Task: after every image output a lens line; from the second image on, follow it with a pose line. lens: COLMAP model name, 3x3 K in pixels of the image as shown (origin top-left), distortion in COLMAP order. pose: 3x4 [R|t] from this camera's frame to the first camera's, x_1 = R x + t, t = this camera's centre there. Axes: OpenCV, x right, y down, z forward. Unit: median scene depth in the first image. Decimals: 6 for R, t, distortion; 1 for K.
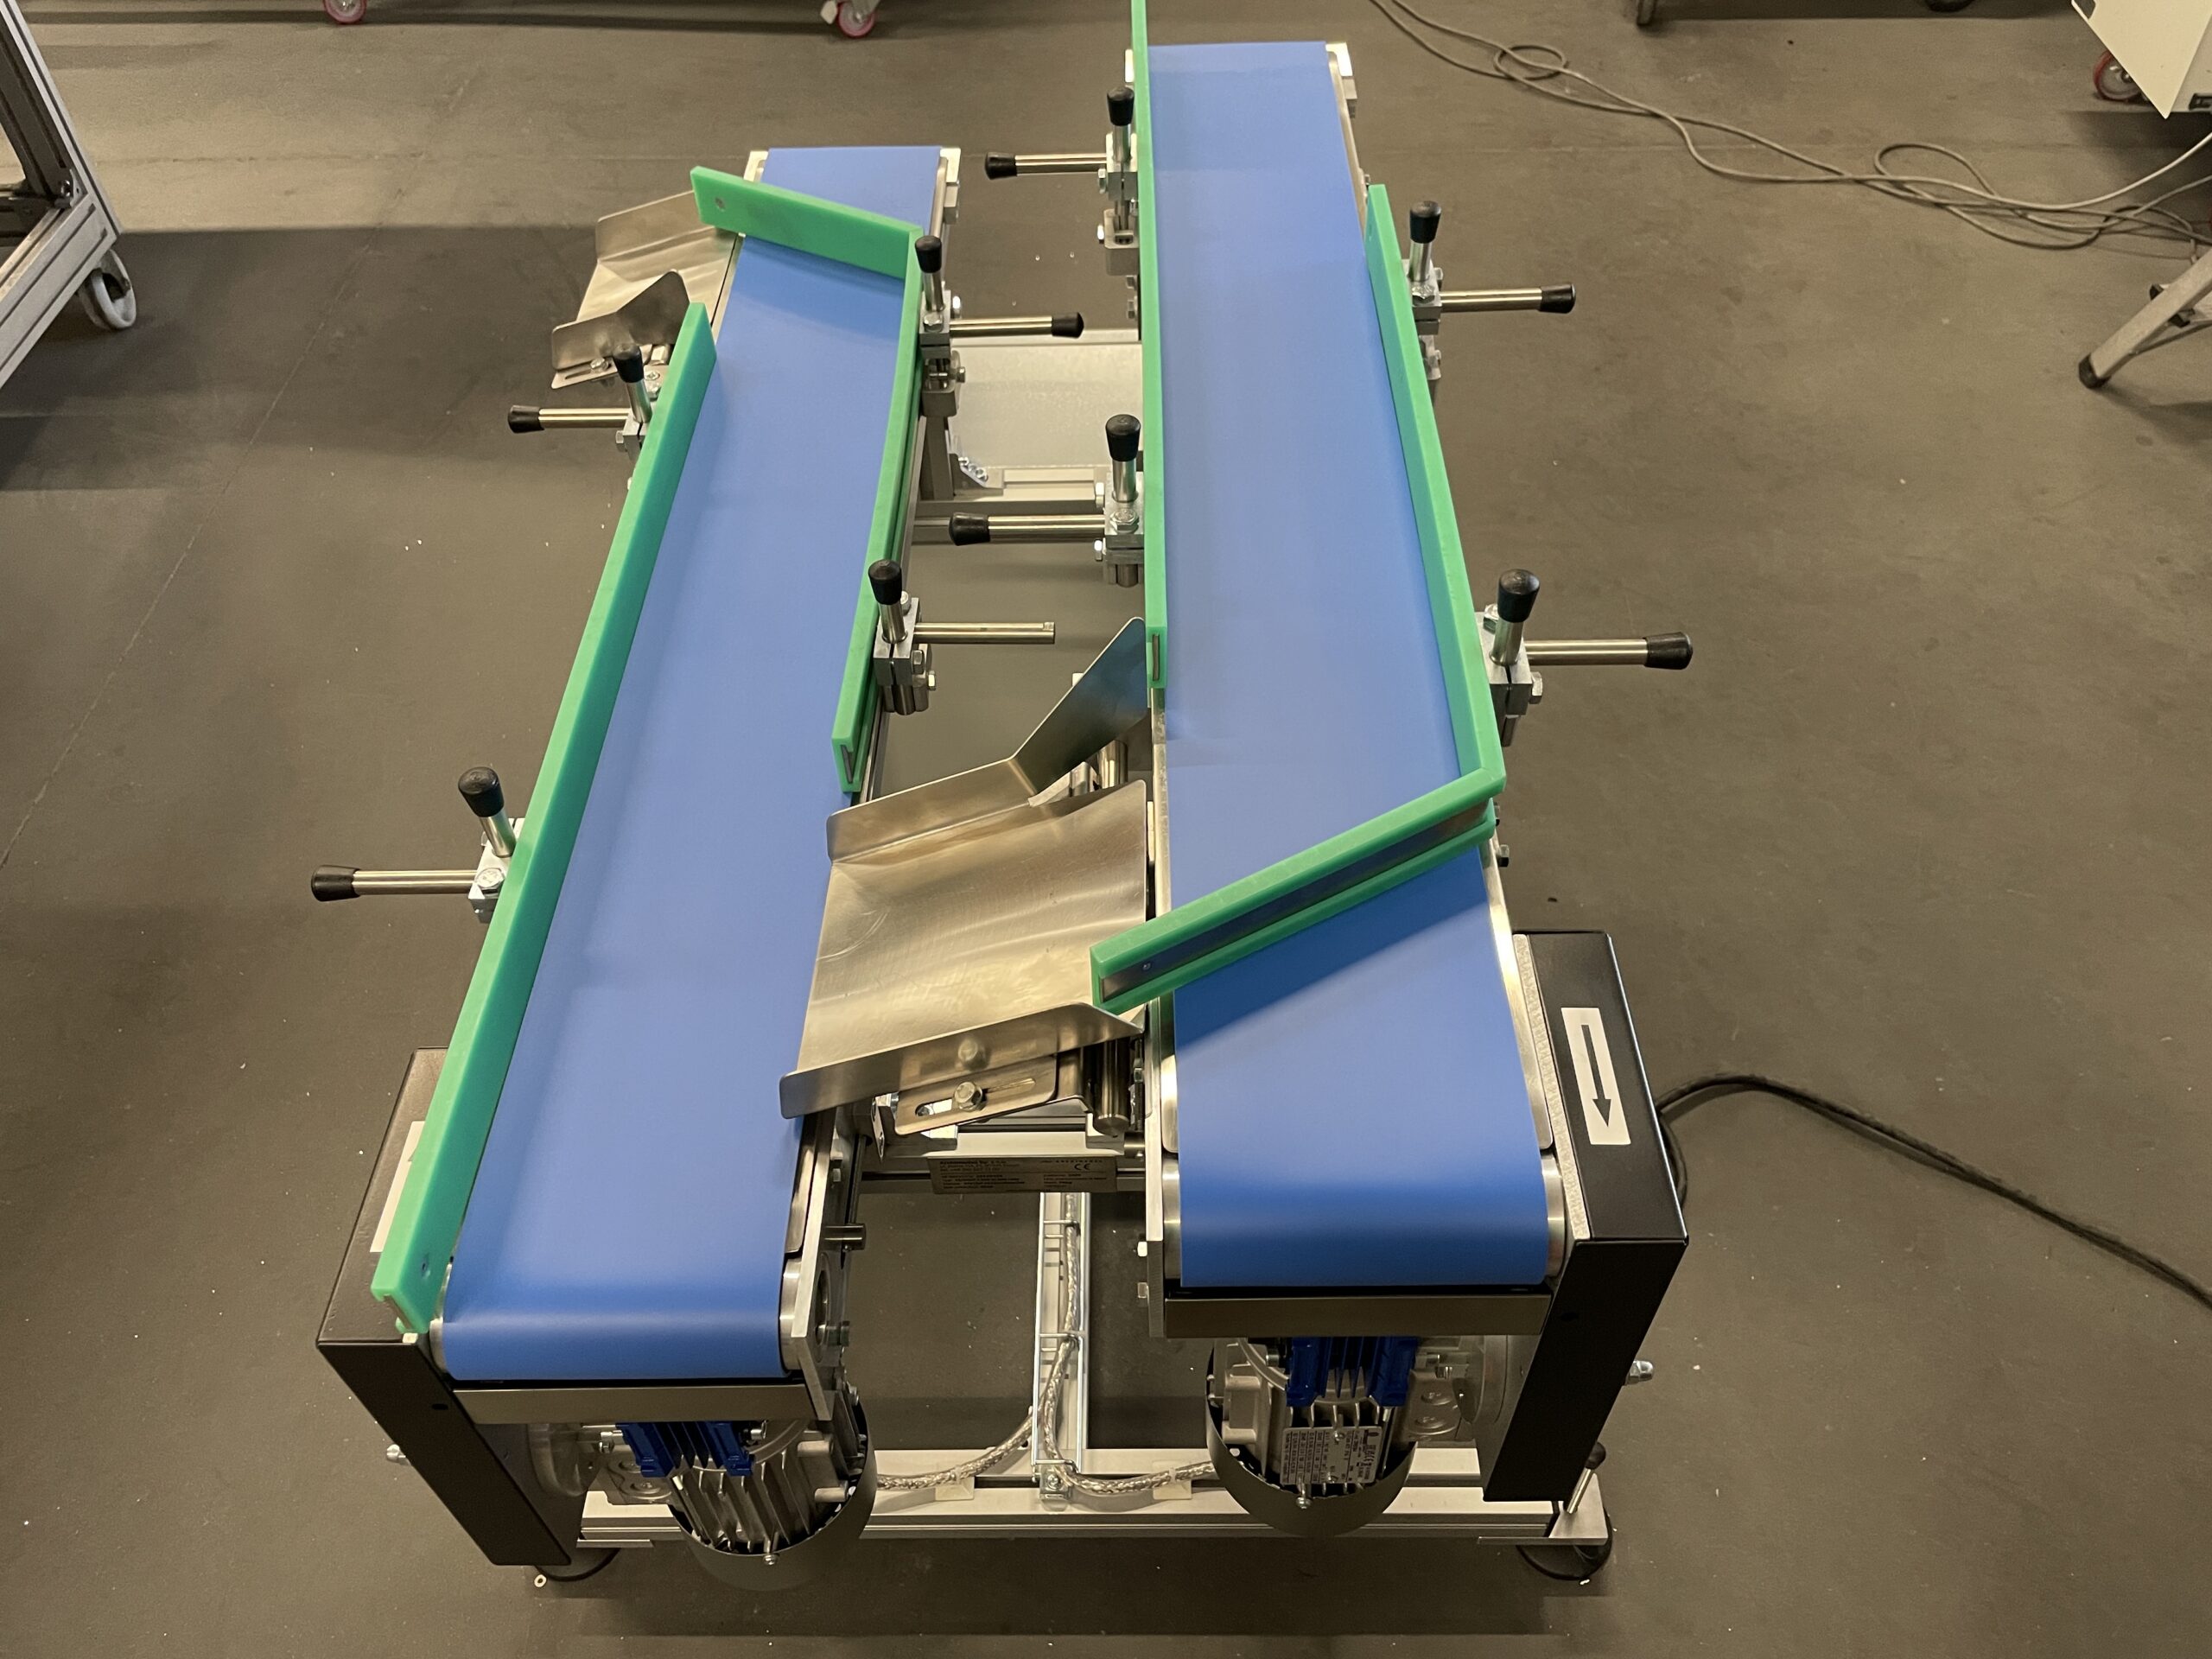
lens RADIAL K [[1715.1, 0, 1104.0], [0, 1715.1, 826.2], [0, 0, 1]] dist [0.065340, -0.092479]
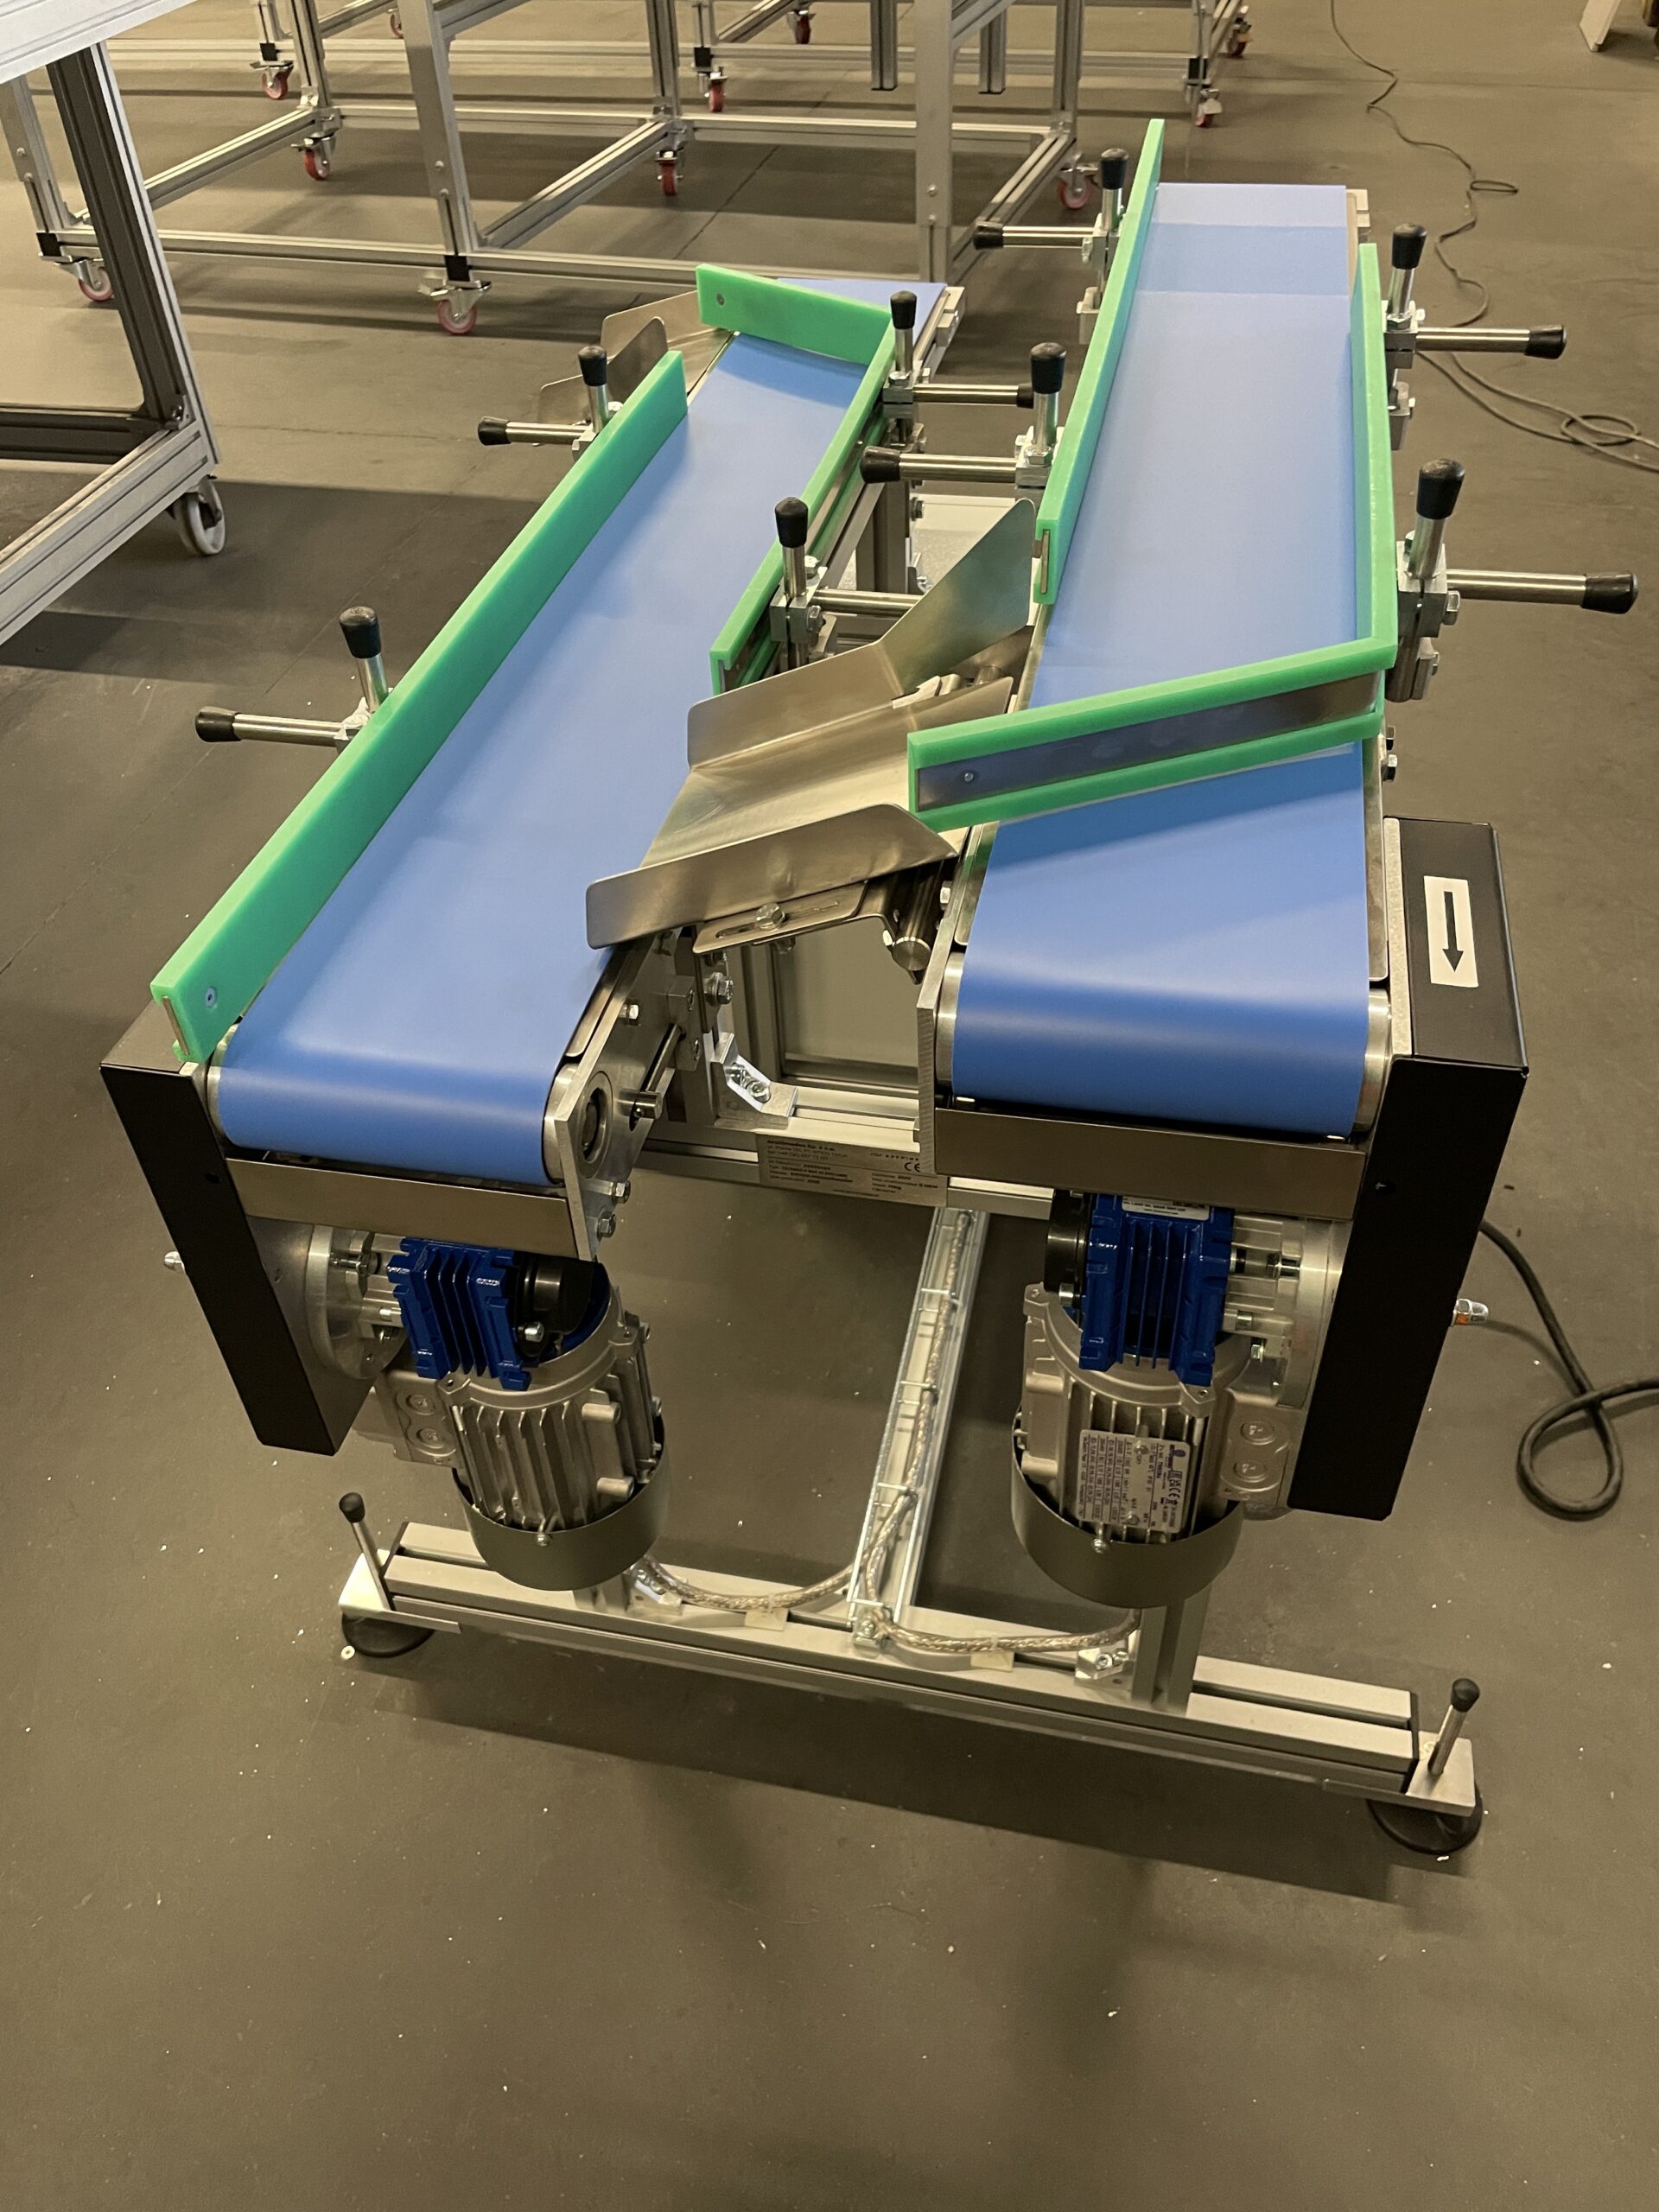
lens RADIAL K [[1715.1, 0, 823.1], [0, 1715.1, 1116.9], [0, 0, 1]] dist [0.065340, -0.092479]
pose [[0.978769, 0.127989, -0.160094, 0.082863], [-0.141244, 0.987181, -0.074316, 0.237161], [0.148530, 0.095350, 0.984300, 0.055044]]
